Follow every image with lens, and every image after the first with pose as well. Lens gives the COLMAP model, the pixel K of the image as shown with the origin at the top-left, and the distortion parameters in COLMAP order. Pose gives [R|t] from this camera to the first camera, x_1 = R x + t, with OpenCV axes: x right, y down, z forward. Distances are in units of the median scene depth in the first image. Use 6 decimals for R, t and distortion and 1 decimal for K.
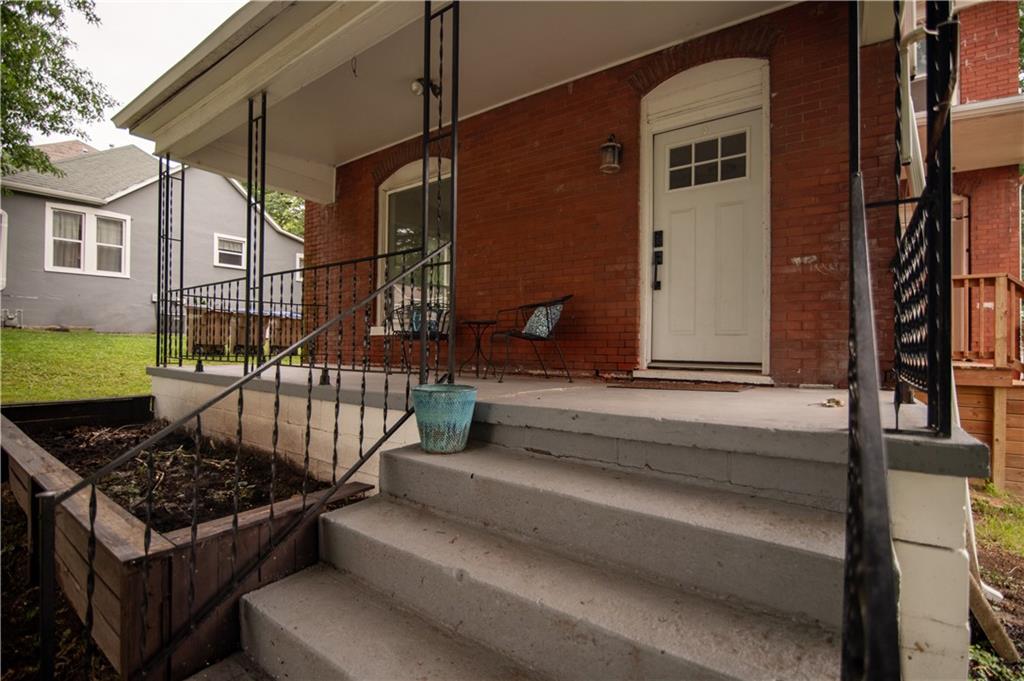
lens RADIAL K [[467.8, 0, 511.4], [0, 467.8, 343.3], [0, 0, 1]] dist [-0.018340, 0.000780]
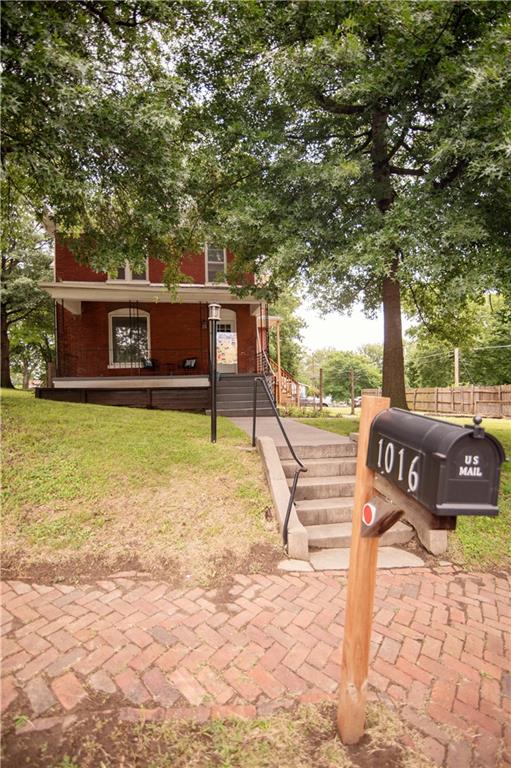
lens RADIAL K [[350.9, 0, 256.4], [0, 350.9, 387.2], [0, 0, 1]] dist [-0.018340, 0.000780]
pose [[0.688792, -0.023454, 0.724579, -1.747304], [0.027613, 0.999600, 0.006107, 0.152887], [-0.724433, 0.015801, 0.689164, -1.494716]]
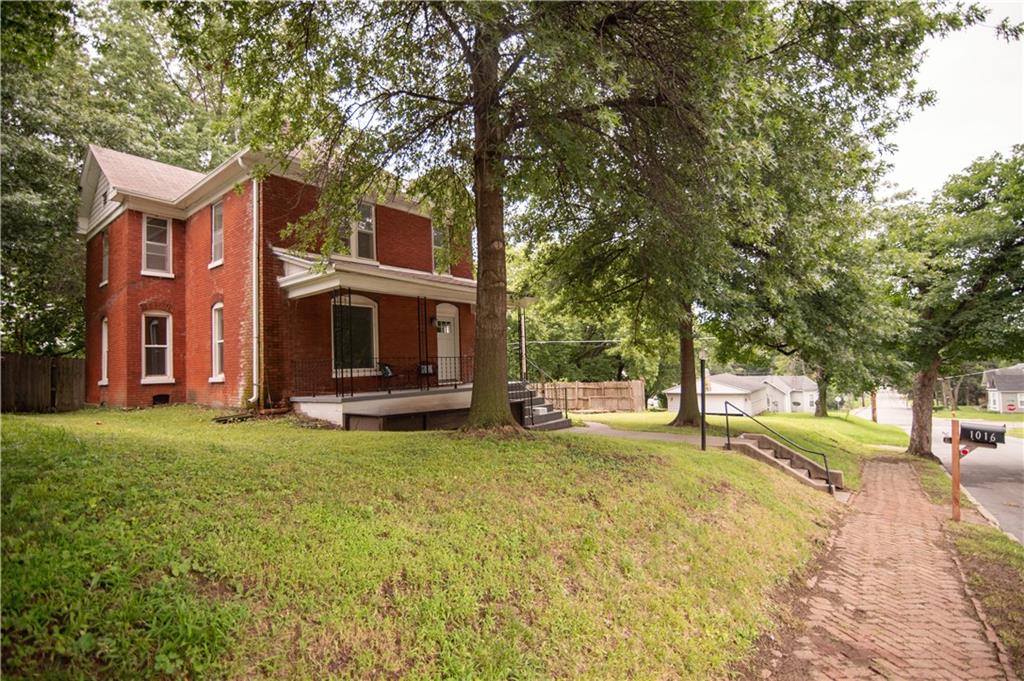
lens RADIAL K [[476.8, 0, 509.9], [0, 476.8, 344.0], [0, 0, 1]] dist [-0.018526, 0.001174]
pose [[0.044967, 0.034667, 0.998387, -3.260893], [0.031466, 0.998853, -0.036101, -0.092263], [-0.998493, 0.033038, 0.043824, 0.286709]]
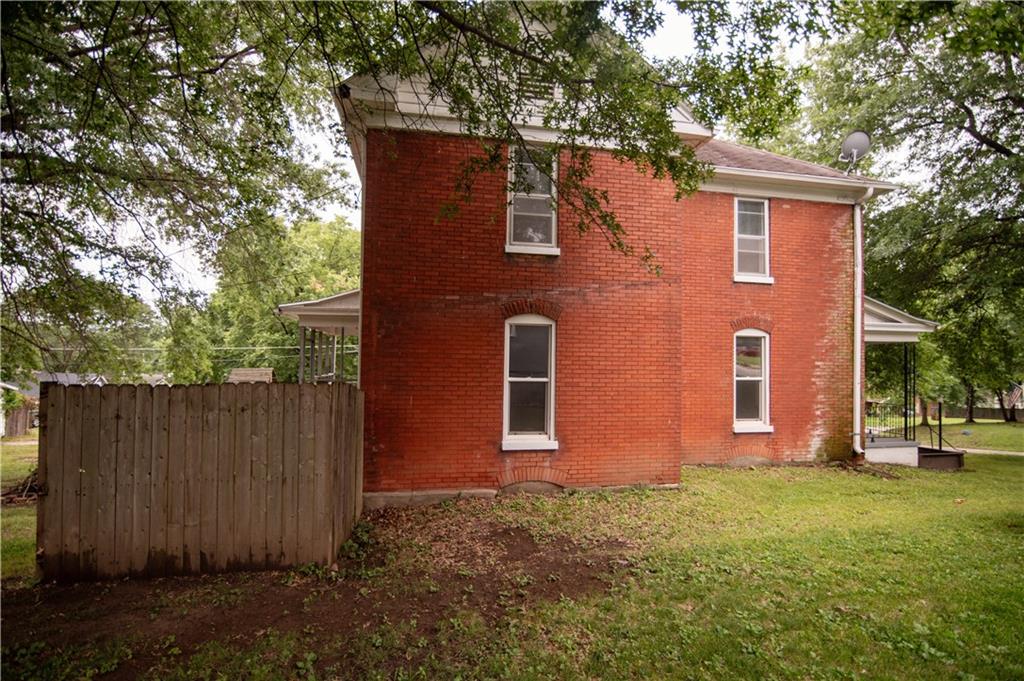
lens RADIAL K [[467.8, 0, 511.4], [0, 467.8, 343.3], [0, 0, 1]] dist [-0.018340, 0.000780]
pose [[-0.692269, 0.001408, 0.721638, -1.222446], [-0.024917, 0.999355, -0.025854, -0.360622], [-0.721209, -0.035879, -0.691788, 4.651569]]
